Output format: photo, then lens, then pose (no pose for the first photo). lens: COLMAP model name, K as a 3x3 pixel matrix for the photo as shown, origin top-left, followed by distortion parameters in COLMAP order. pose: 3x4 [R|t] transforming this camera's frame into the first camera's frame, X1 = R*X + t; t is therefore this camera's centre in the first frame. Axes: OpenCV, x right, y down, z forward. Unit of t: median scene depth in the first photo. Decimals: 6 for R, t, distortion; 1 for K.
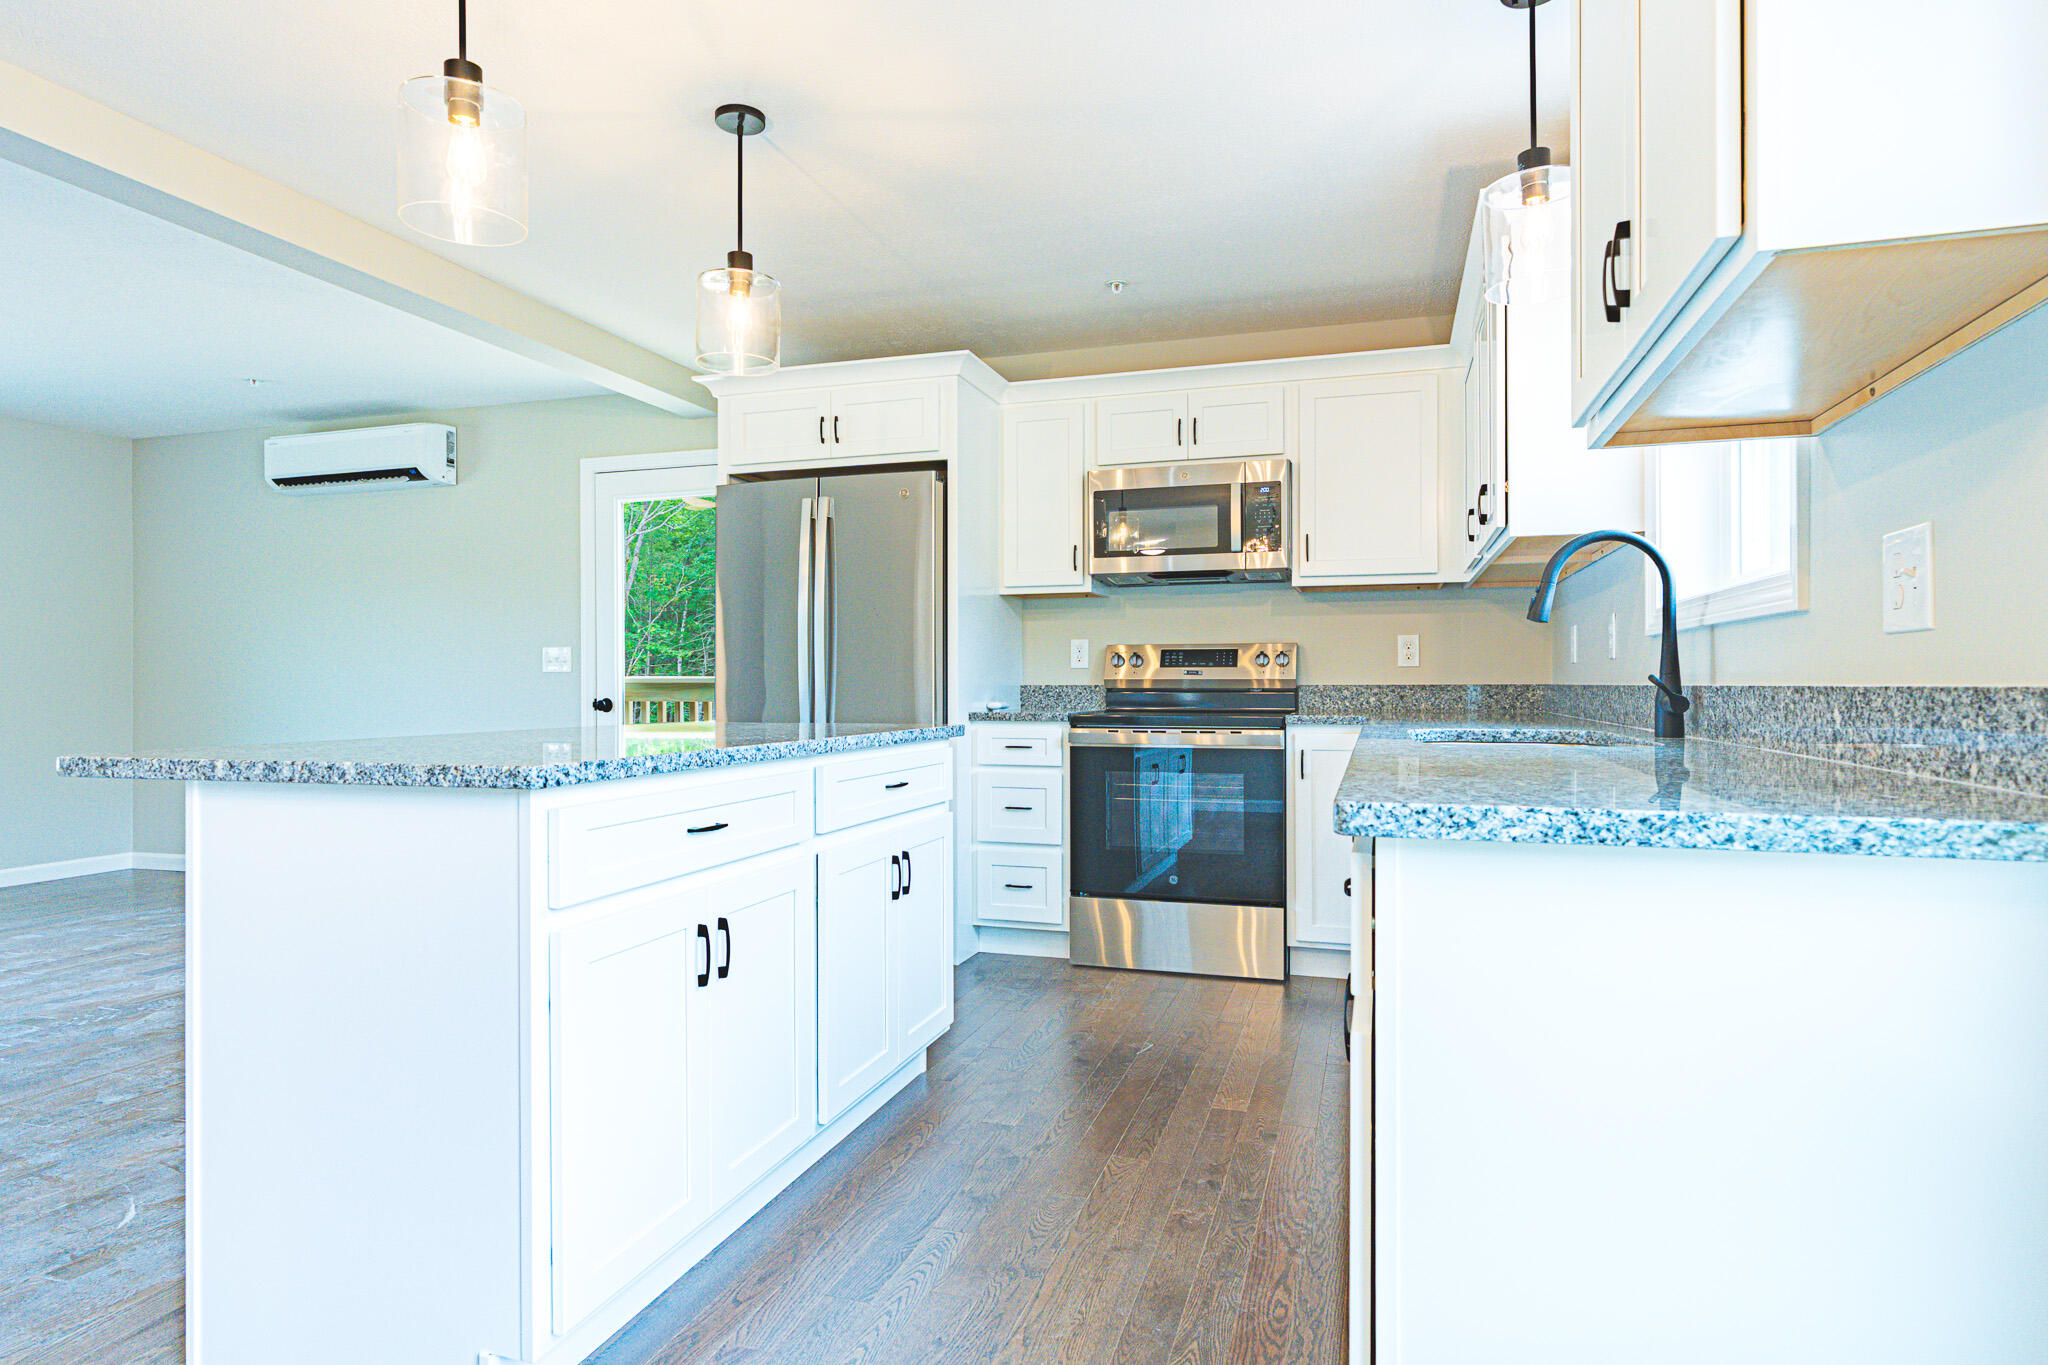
lens RADIAL K [[1167.4, 0, 1024.5], [0, 1167.4, 677.3], [0, 0, 1]] dist [0.000557, 0.000019]
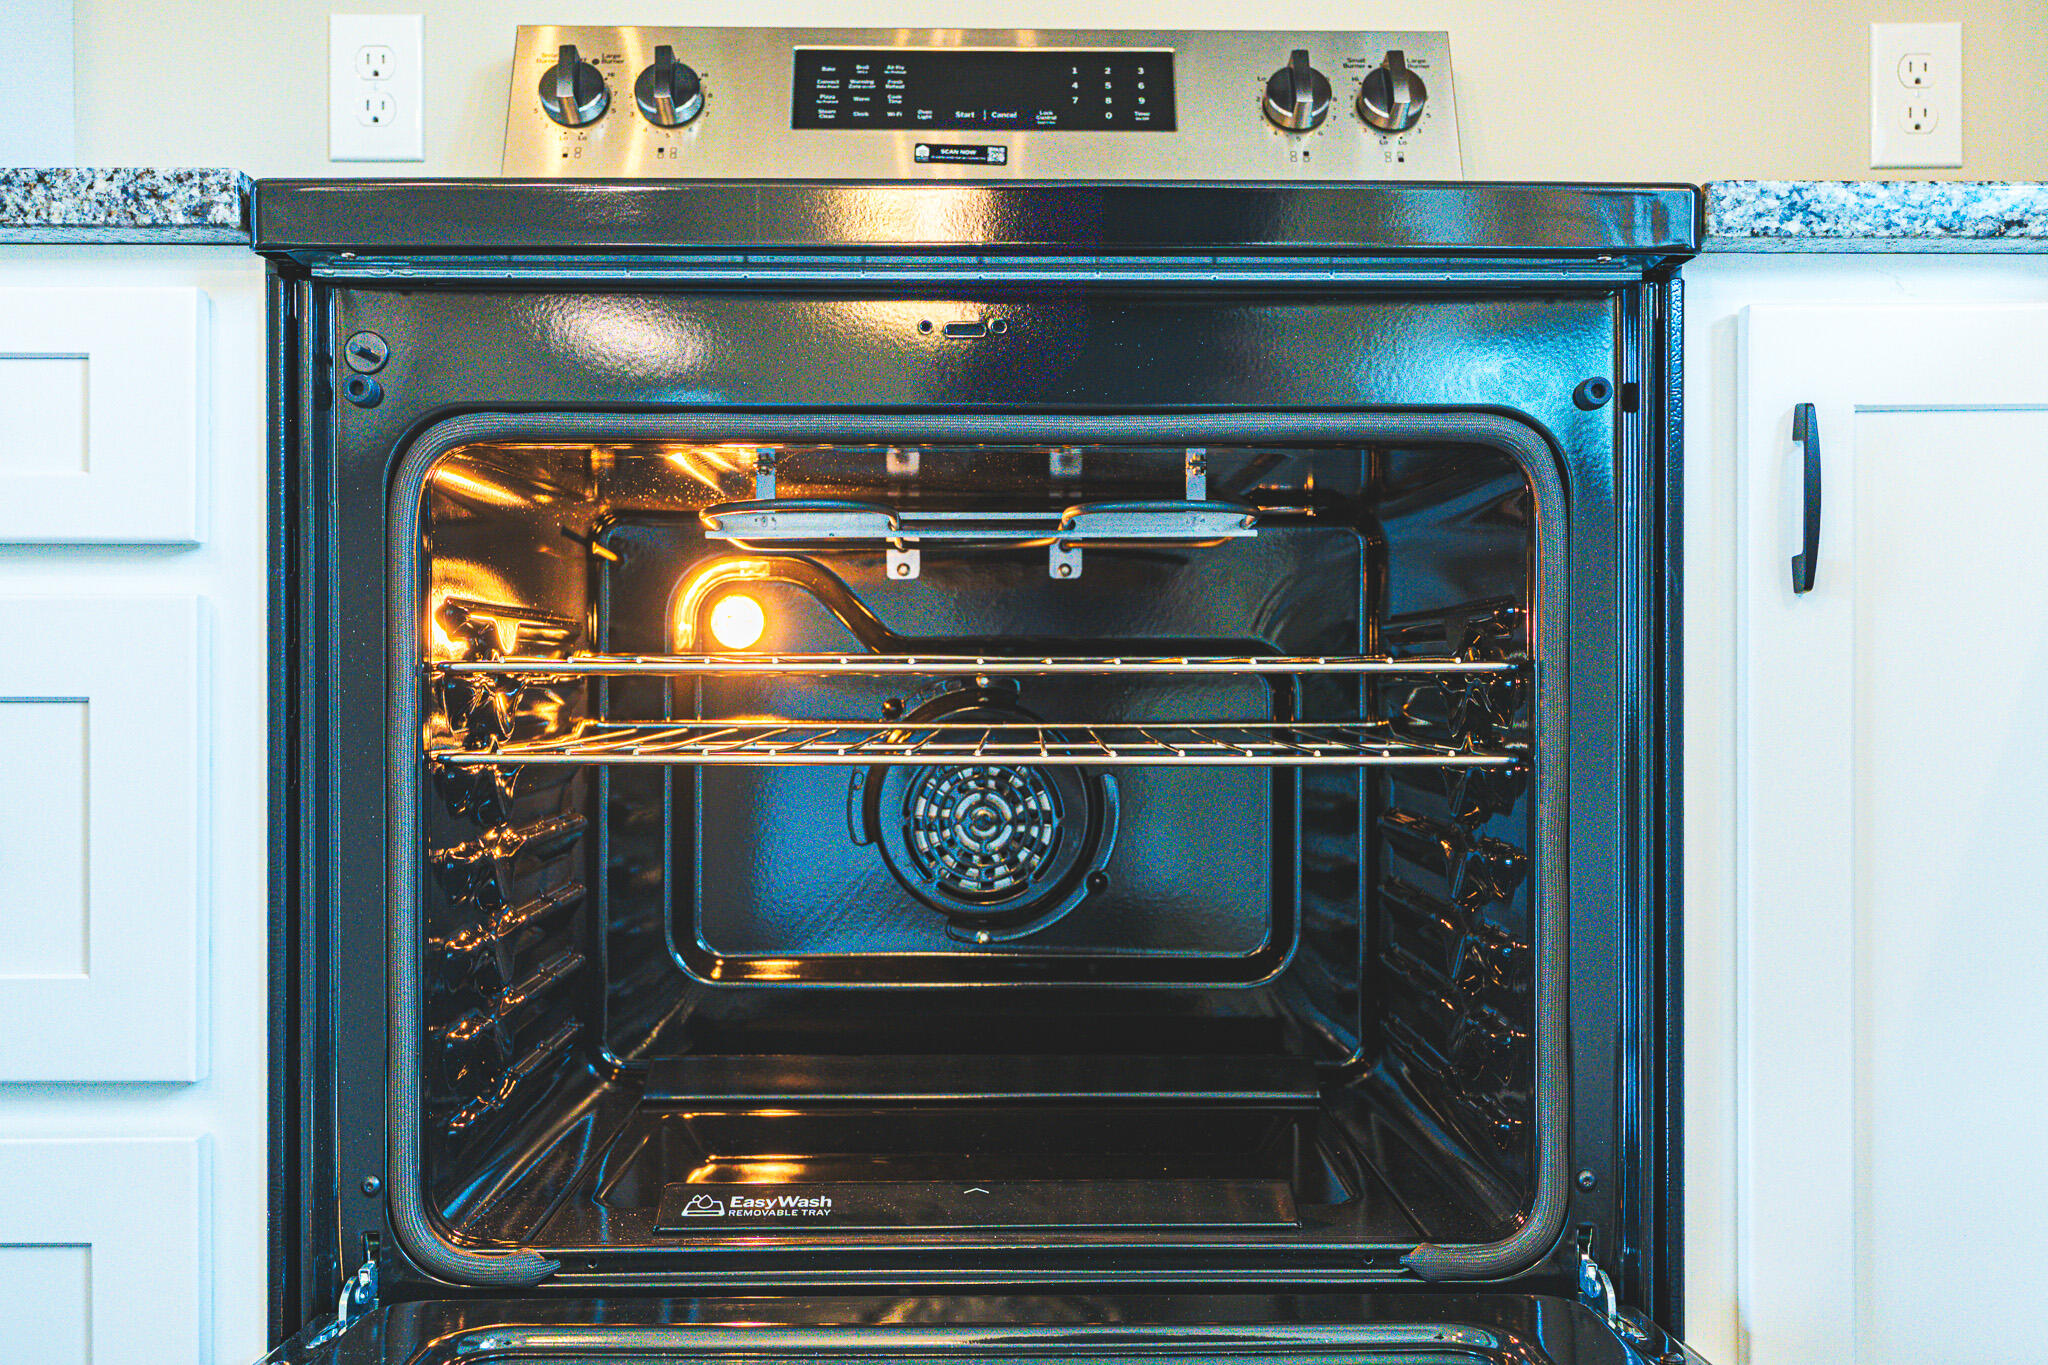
lens RADIAL K [[2048.7, 0, 1025.5], [0, 2048.7, 682.9], [0, 0, 1]] dist [0.013088, 0.000000]
pose [[0.947484, -0.001680, 0.319799, 0.043227], [0.000974, 0.999997, 0.002368, 0.085248], [-0.319802, -0.001932, 0.947482, 0.668270]]
